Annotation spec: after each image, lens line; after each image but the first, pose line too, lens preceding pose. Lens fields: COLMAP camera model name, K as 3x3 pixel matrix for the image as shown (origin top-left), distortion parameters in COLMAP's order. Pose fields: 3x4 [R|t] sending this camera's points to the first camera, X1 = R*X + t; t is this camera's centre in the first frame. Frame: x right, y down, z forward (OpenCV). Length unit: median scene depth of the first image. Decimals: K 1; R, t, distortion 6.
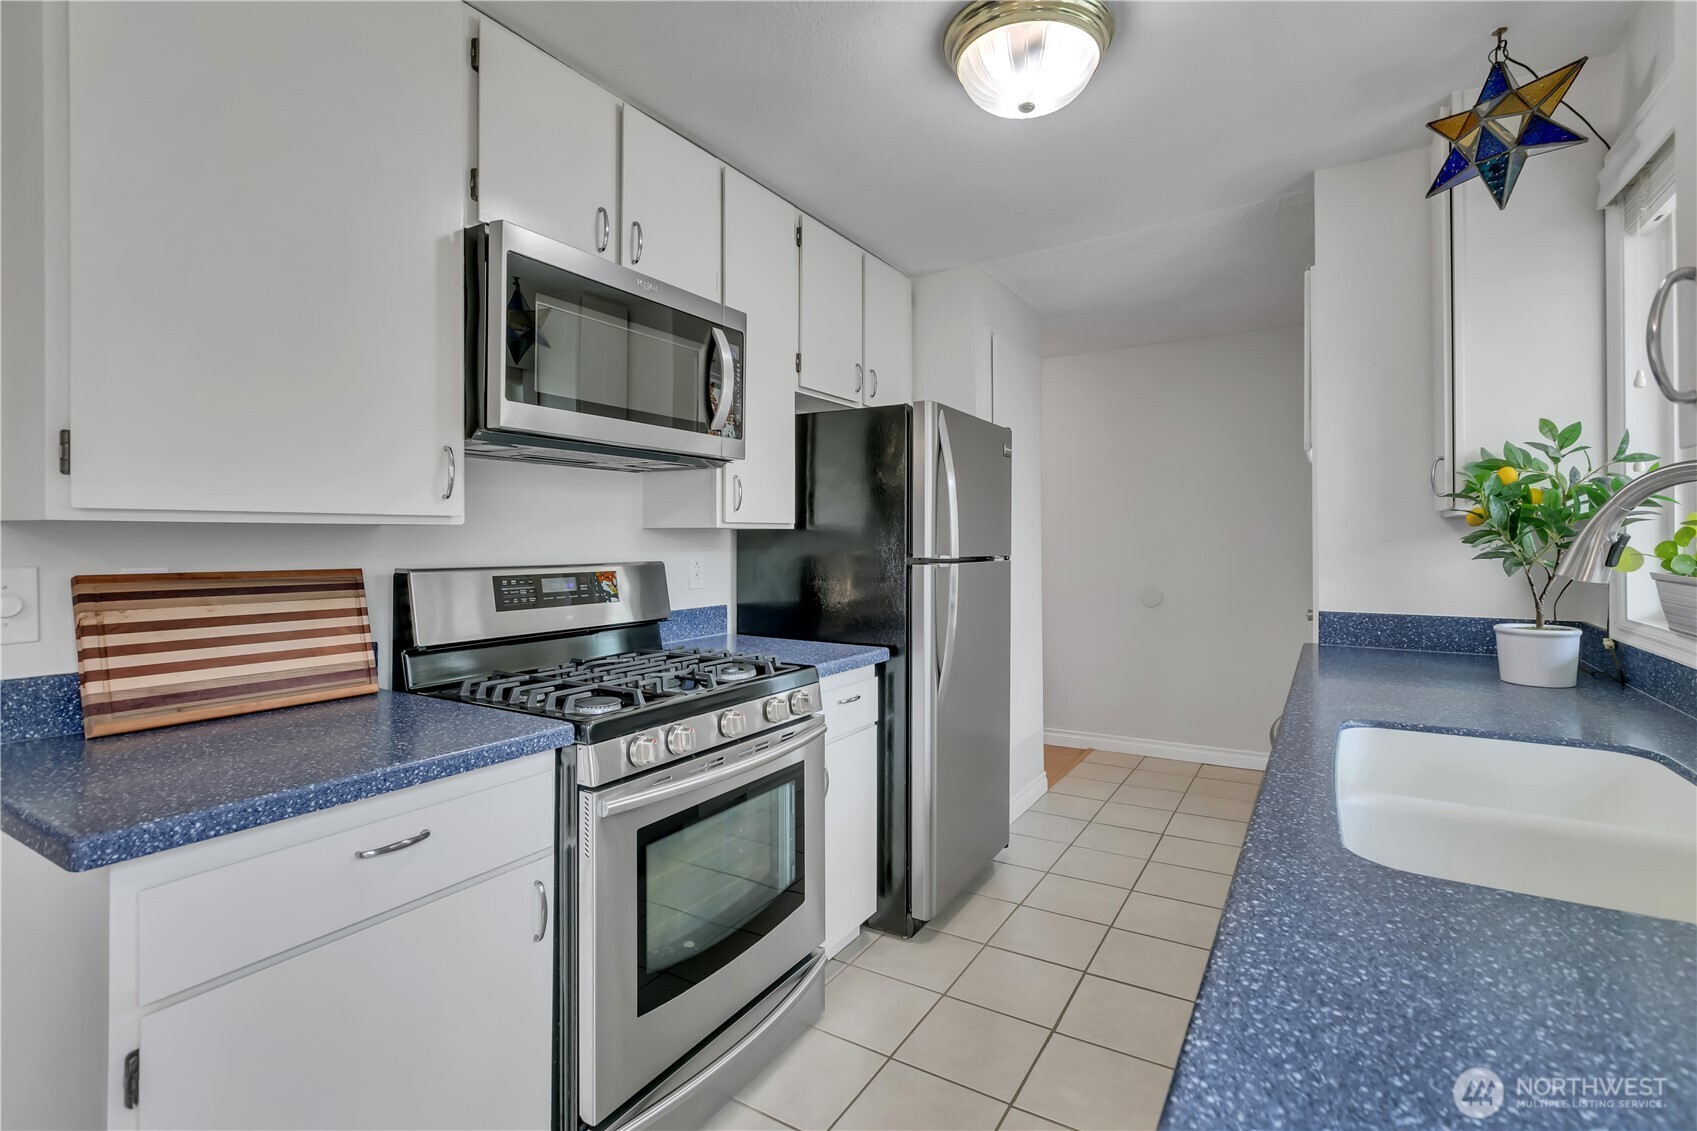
lens RADIAL K [[787.3, 0, 852.5], [0, 787.3, 553.4], [0, 0, 1]] dist [-0.001961, 0.000220]
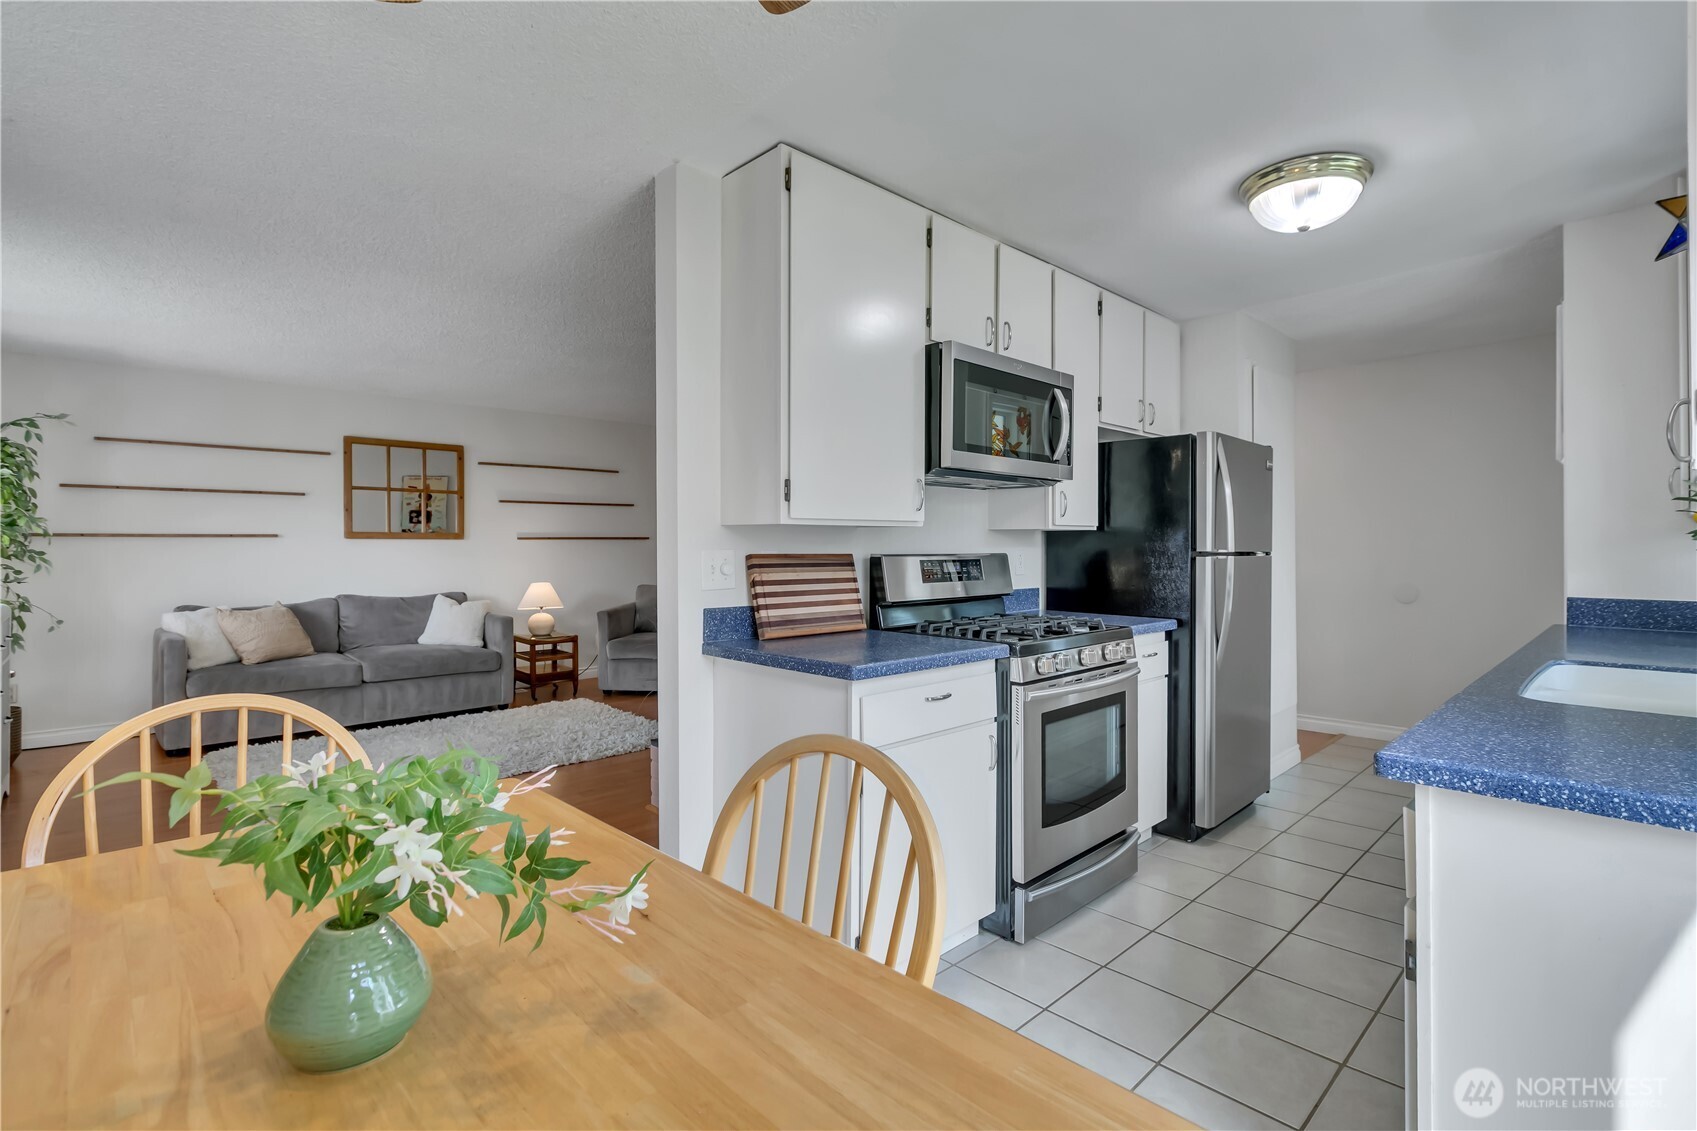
lens RADIAL K [[787.3, 0, 854.0], [0, 787.3, 557.0], [0, 0, 1]] dist [-0.001961, 0.000220]
pose [[0.968424, 0.003549, -0.249284, -0.176054], [-0.004149, 0.999990, -0.001881, 0.023488], [0.249275, 0.002856, 0.968429, -0.484231]]
